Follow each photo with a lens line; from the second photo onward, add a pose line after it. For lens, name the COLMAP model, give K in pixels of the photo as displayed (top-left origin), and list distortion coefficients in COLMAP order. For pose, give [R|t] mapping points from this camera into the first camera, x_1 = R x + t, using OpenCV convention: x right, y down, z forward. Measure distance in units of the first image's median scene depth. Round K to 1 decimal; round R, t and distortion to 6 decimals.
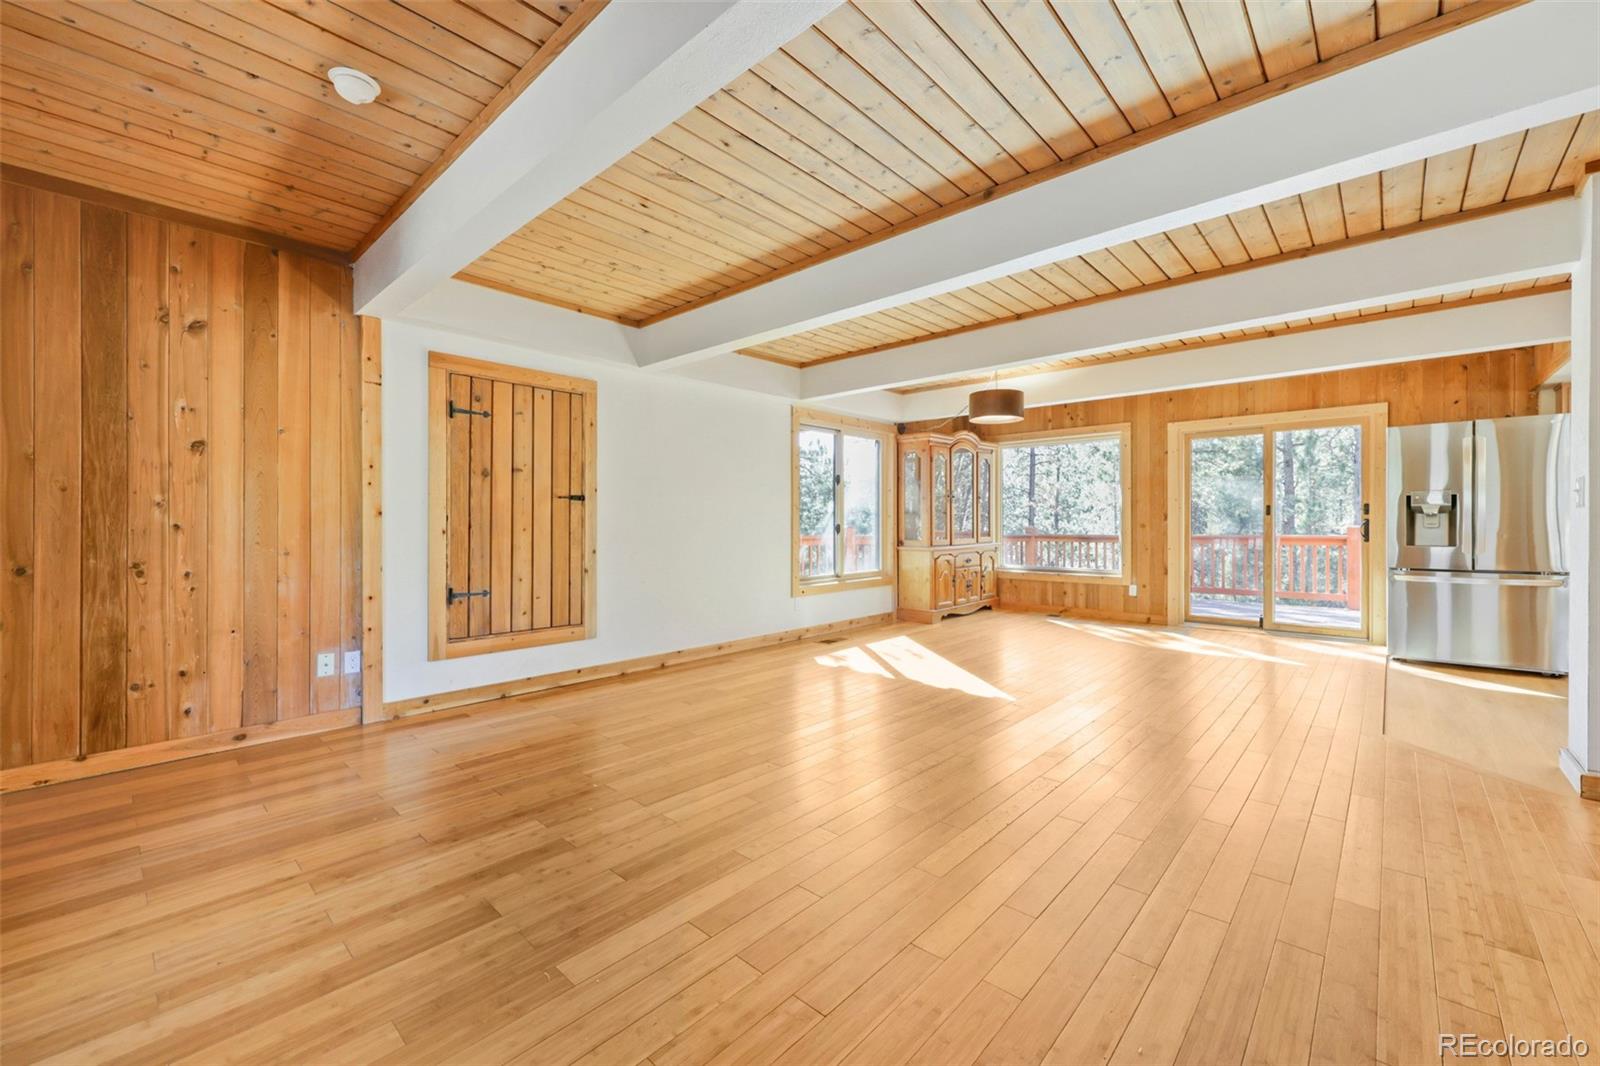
lens RADIAL K [[647.0, 0, 786.0], [0, 647.0, 526.0], [0, 0, 1]] dist [-0.002285, 0.000129]
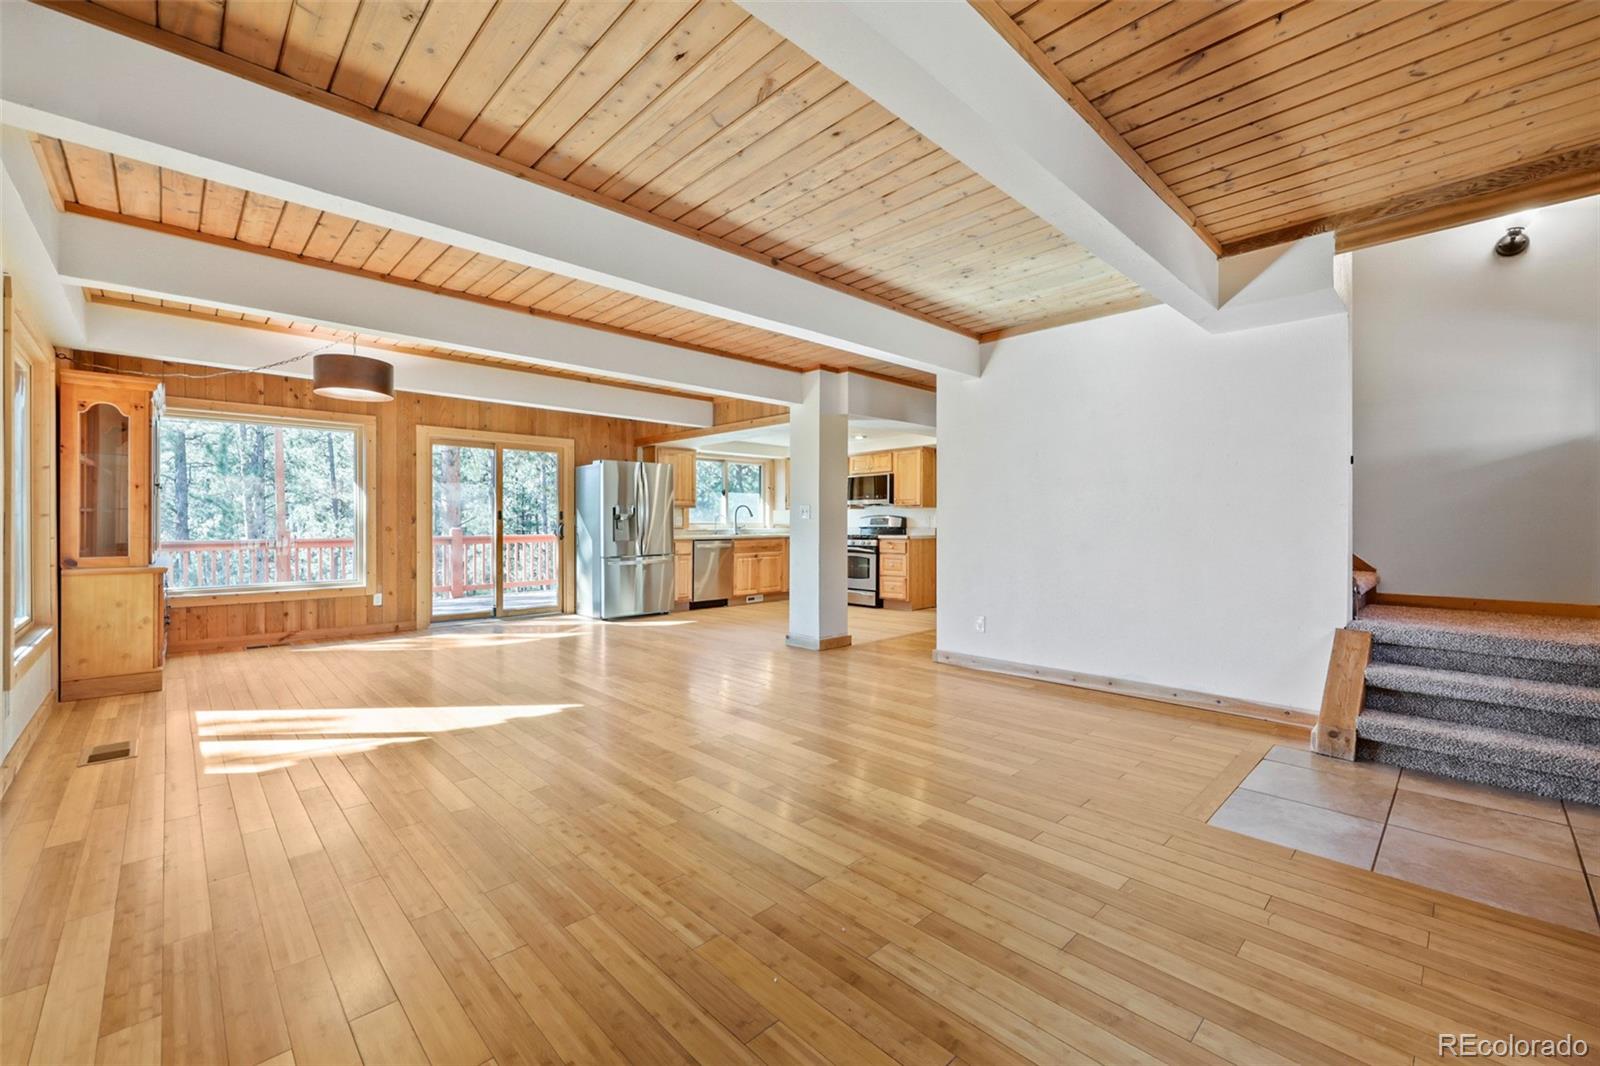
lens RADIAL K [[647.0, 0, 814.1], [0, 647.0, 523.2], [0, 0, 1]] dist [-0.002285, 0.000129]
pose [[0.032708, 0.001911, 0.999463, -0.429238], [0.005142, 0.999985, -0.002080, -0.003970], [-0.999452, 0.005207, 0.032698, 0.409824]]
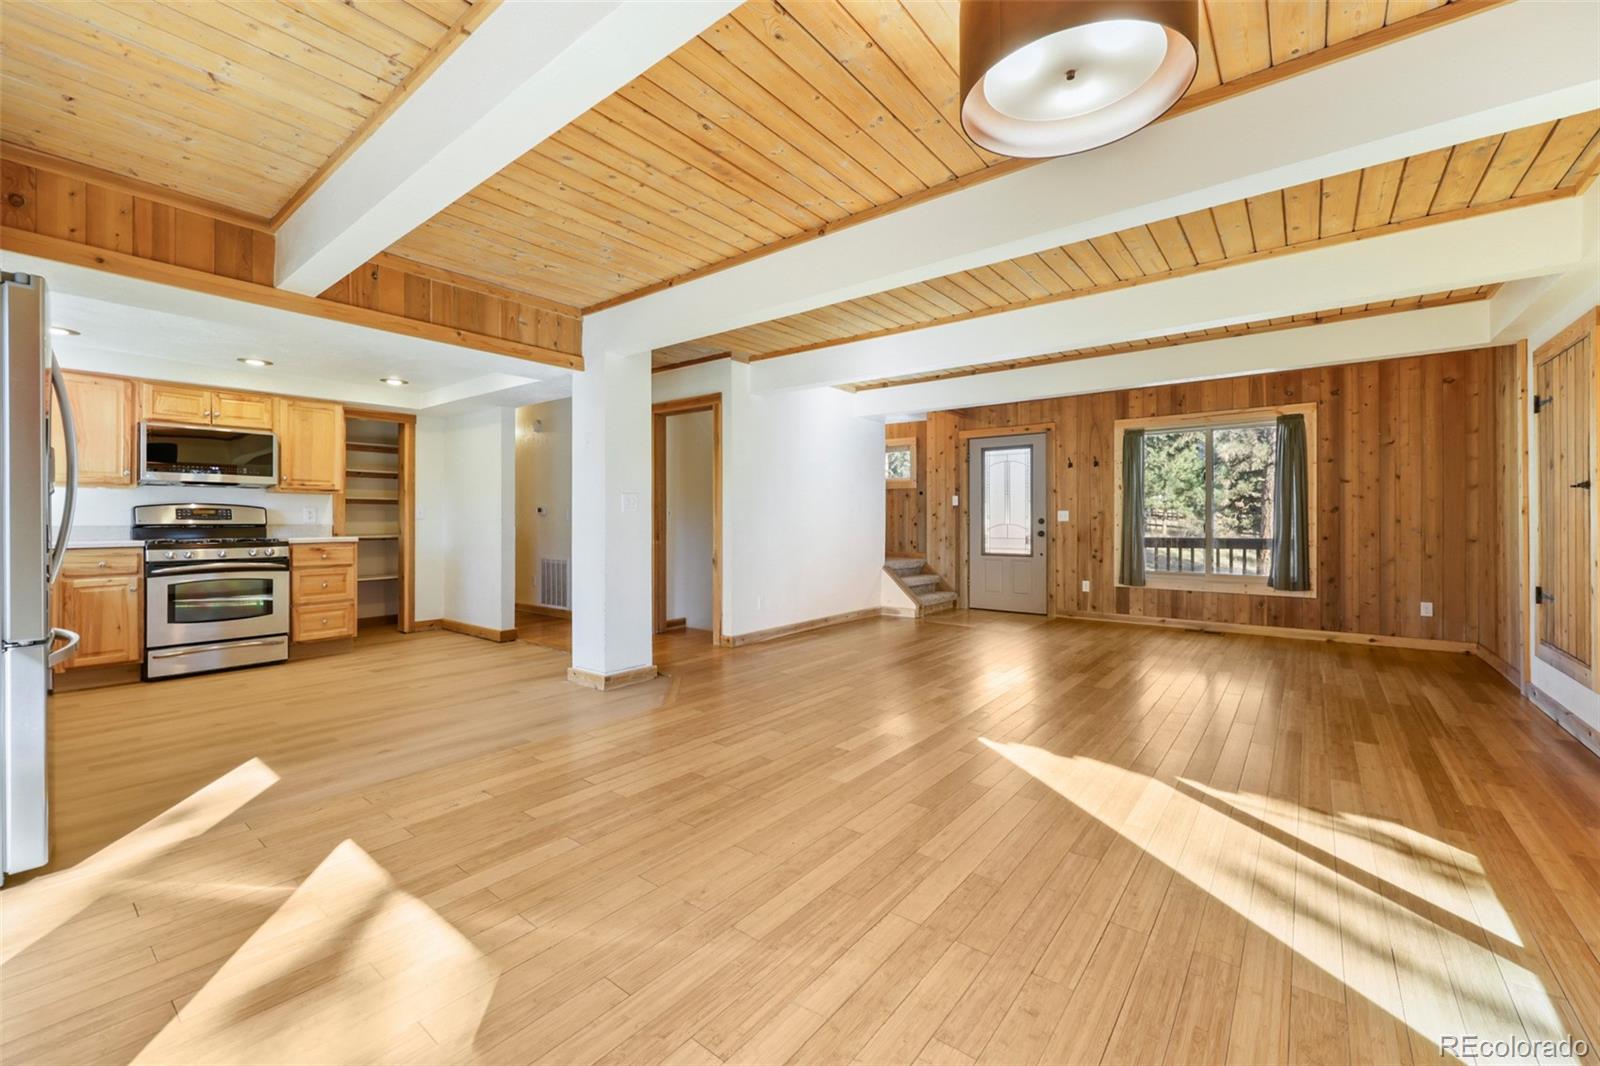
lens RADIAL K [[647.0, 0, 777.3], [0, 647.0, 518.4], [0, 0, 1]] dist [-0.002285, 0.000129]
pose [[-0.997881, 0.000937, -0.065062, 0.440541], [0.000796, 0.999997, 0.002192, -0.006725], [0.065064, 0.002136, -0.997879, 1.204987]]
